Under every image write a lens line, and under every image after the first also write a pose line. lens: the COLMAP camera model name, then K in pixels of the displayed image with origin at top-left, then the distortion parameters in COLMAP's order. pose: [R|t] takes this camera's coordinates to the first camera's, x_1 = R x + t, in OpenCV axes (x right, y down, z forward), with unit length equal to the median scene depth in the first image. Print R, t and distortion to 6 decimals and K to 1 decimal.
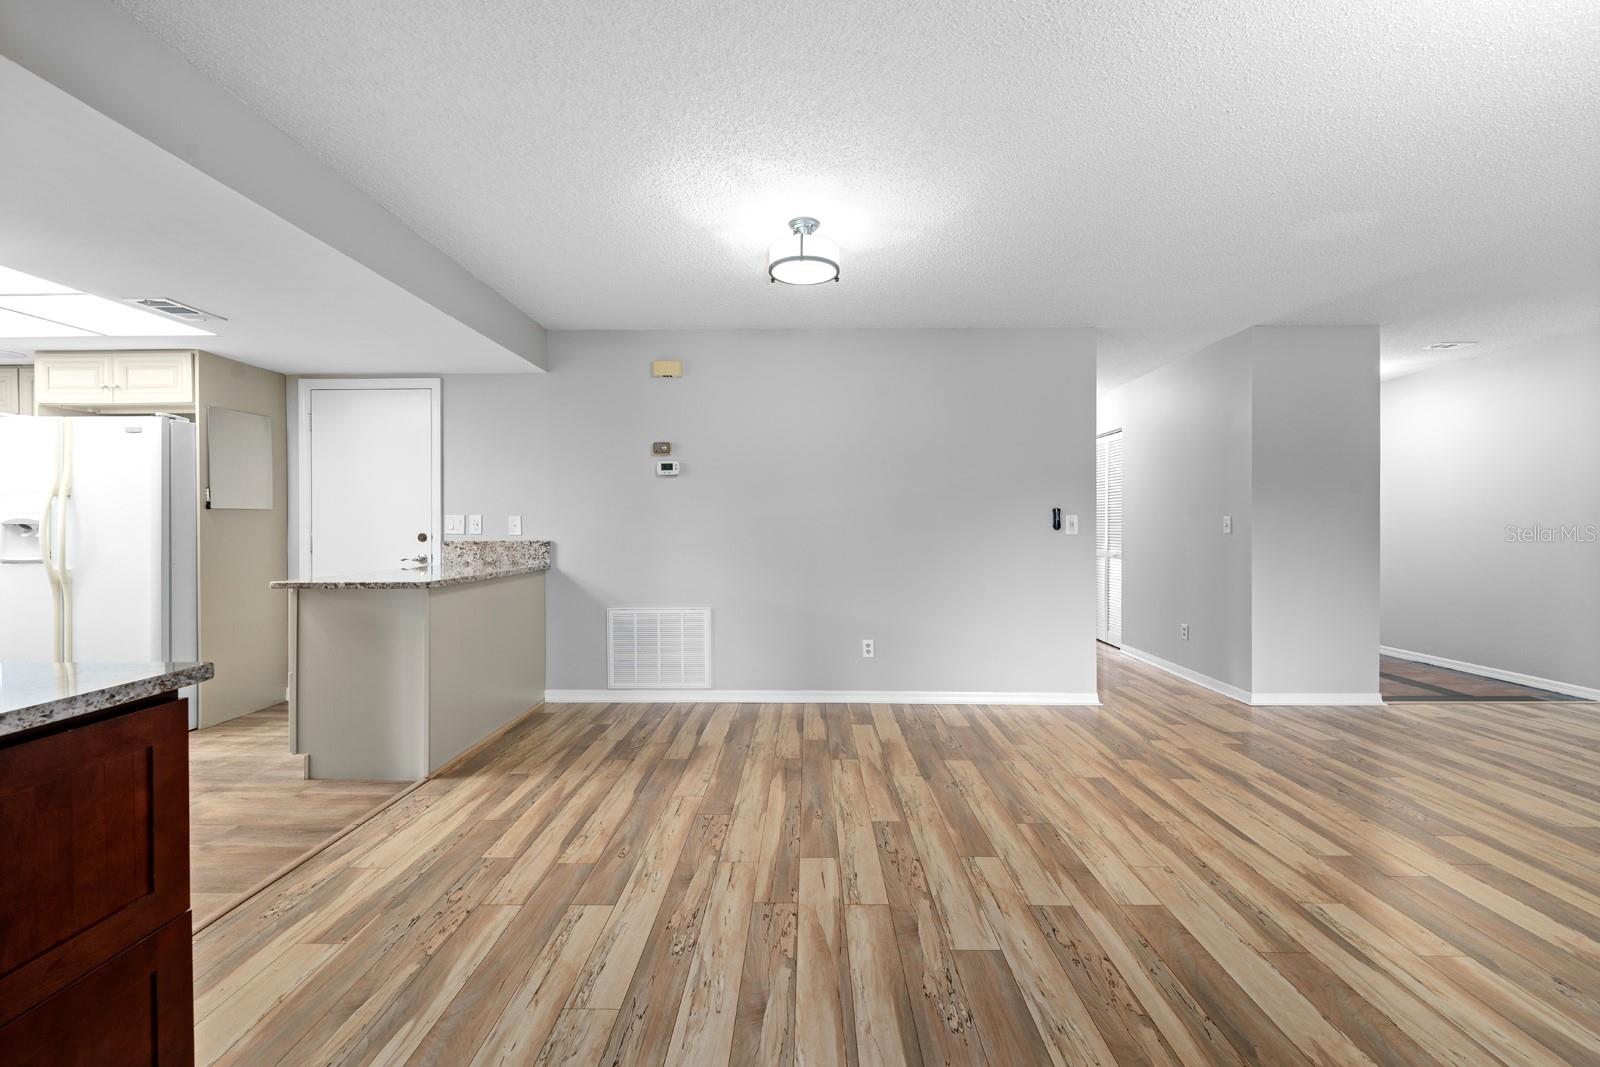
lens RADIAL K [[645.6, 0, 798.2], [0, 645.6, 531.8], [0, 0, 1]] dist [-0.000681, -0.000246]
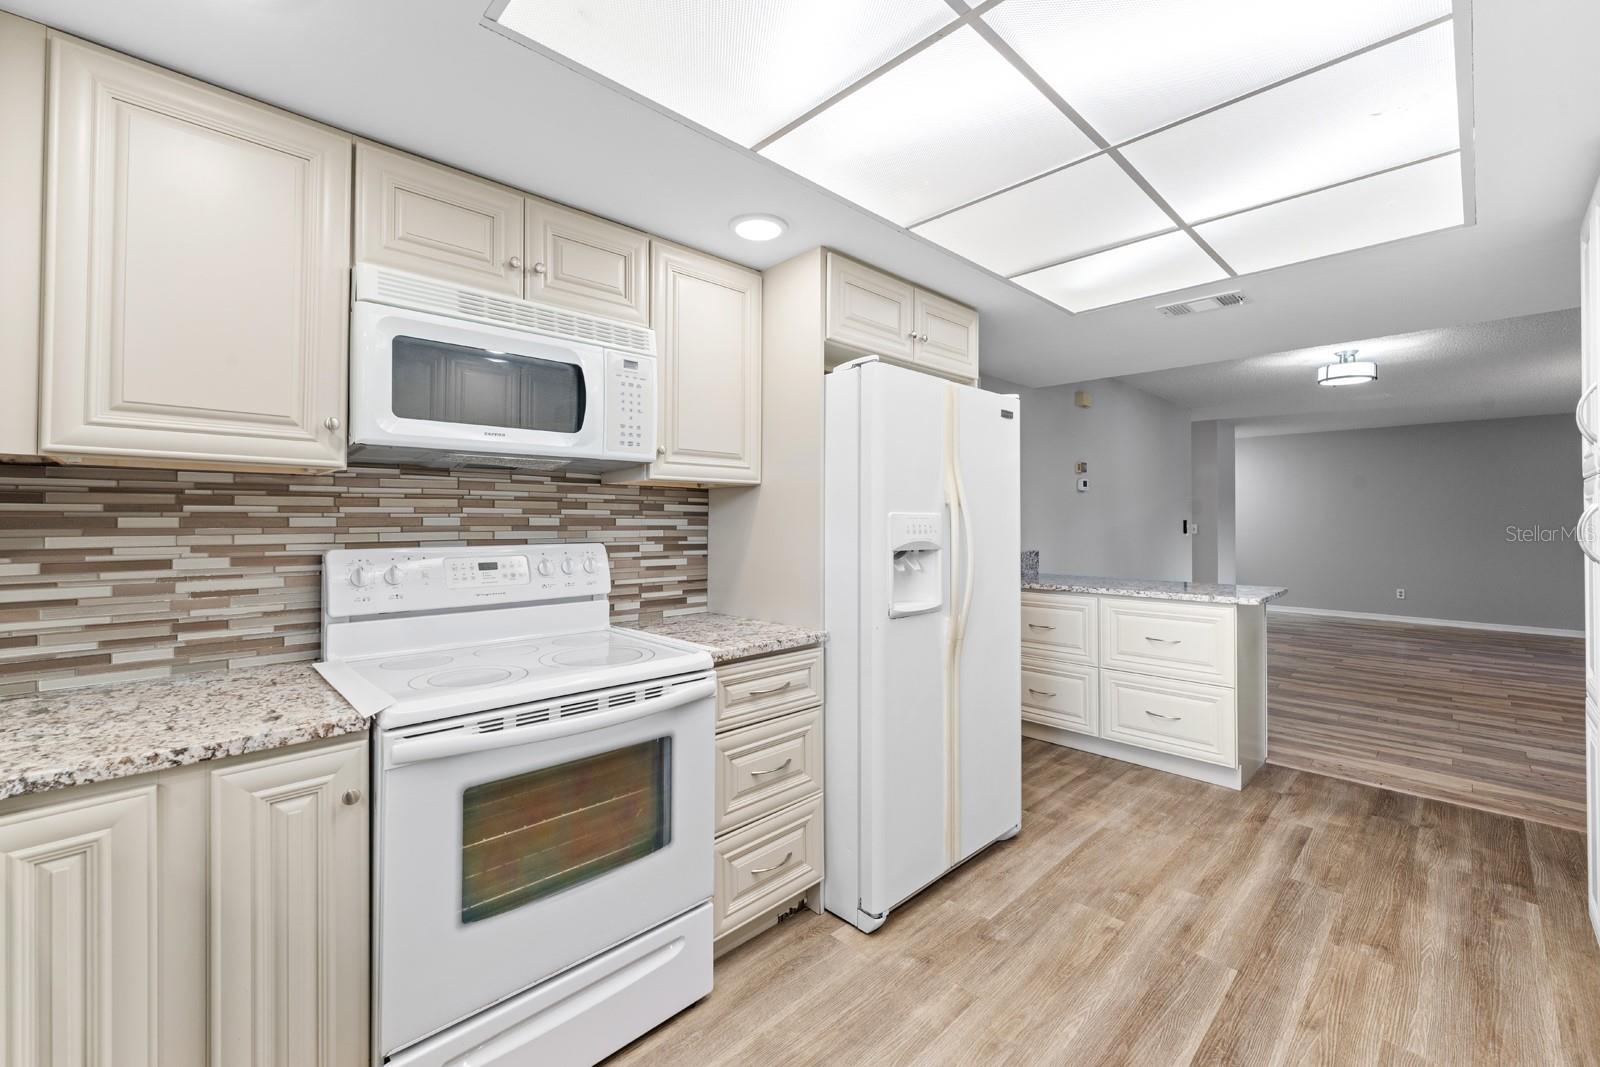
lens RADIAL K [[645.6, 0, 810.4], [0, 645.6, 512.6], [0, 0, 1]] dist [-0.000681, -0.000246]
pose [[0.705714, 0.009698, 0.708431, -1.812235], [0.005358, 0.999805, -0.019023, -0.037595], [-0.708477, 0.017221, 0.705524, 0.691549]]
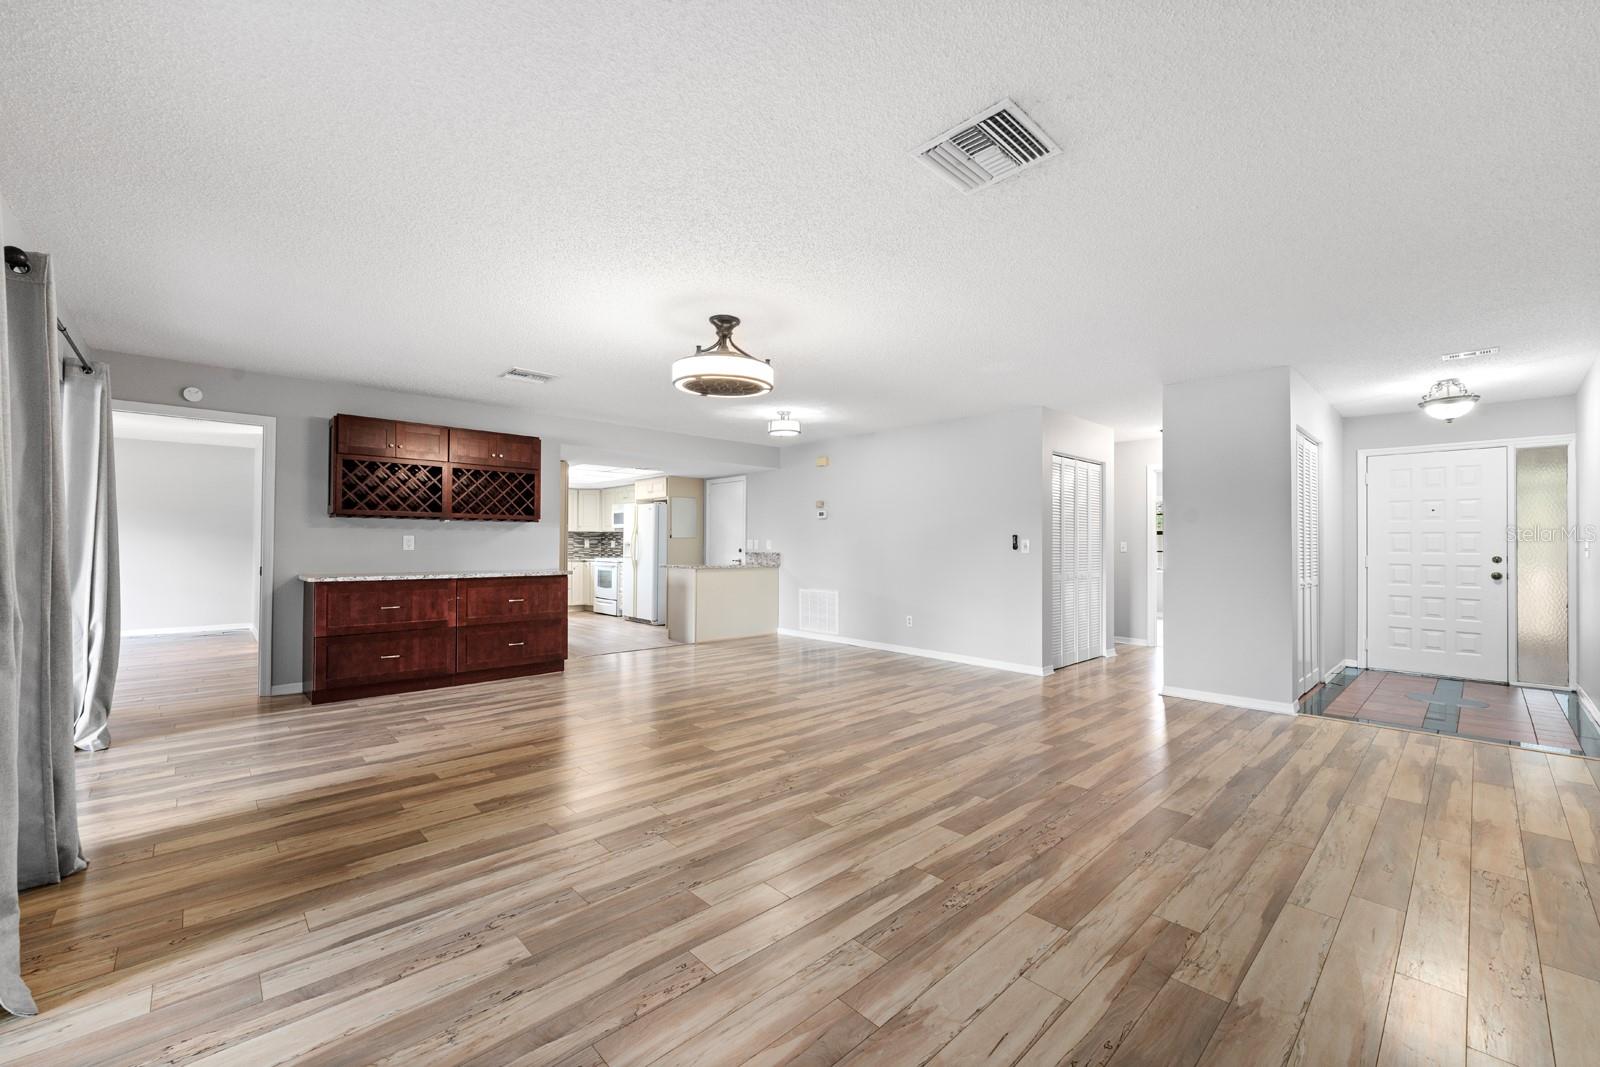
lens RADIAL K [[645.6, 0, 804.5], [0, 645.6, 546.0], [0, 0, 1]] dist [-0.000681, -0.000246]
pose [[0.700279, 0.005469, -0.713849, 1.437405], [-0.012537, 0.999911, -0.004638, 0.001353], [0.713759, 0.012197, 0.700285, -0.451457]]
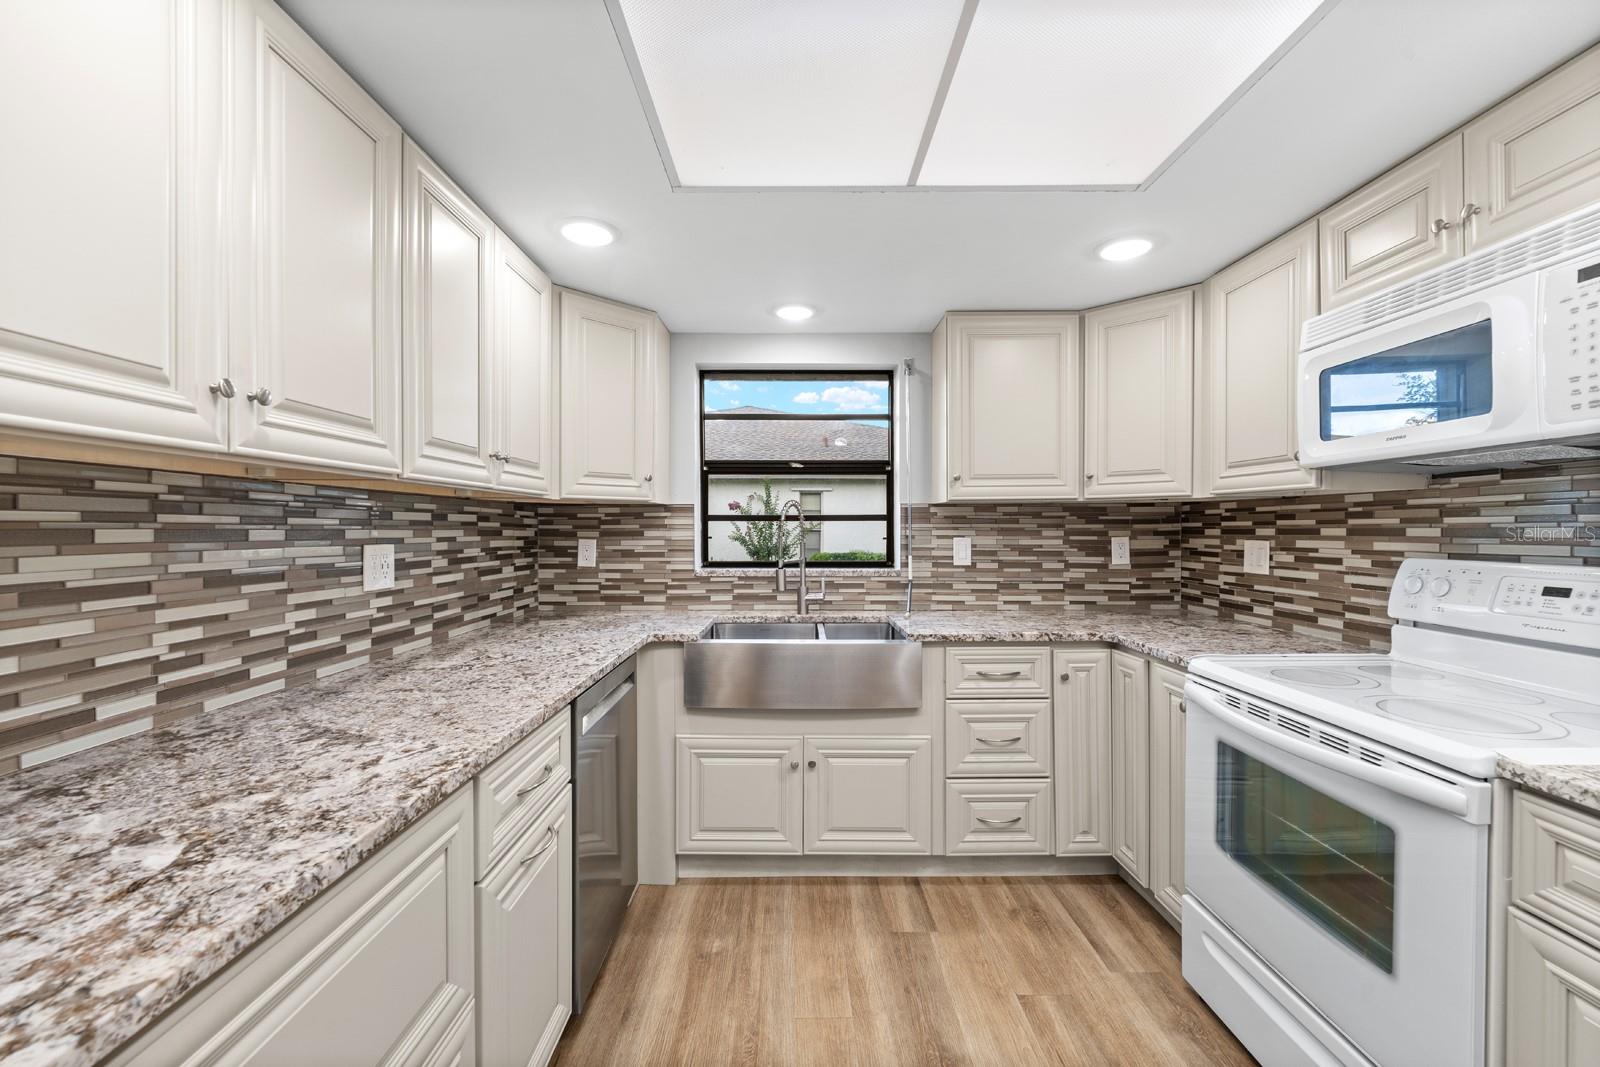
lens RADIAL K [[645.6, 0, 798.1], [0, 645.6, 533.6], [0, 0, 1]] dist [-0.000681, -0.000246]
pose [[0.019531, 0.007174, -0.999784, -1.203585], [-0.005355, 0.999961, 0.007071, -0.041746], [0.999795, 0.005216, 0.019568, 0.777411]]
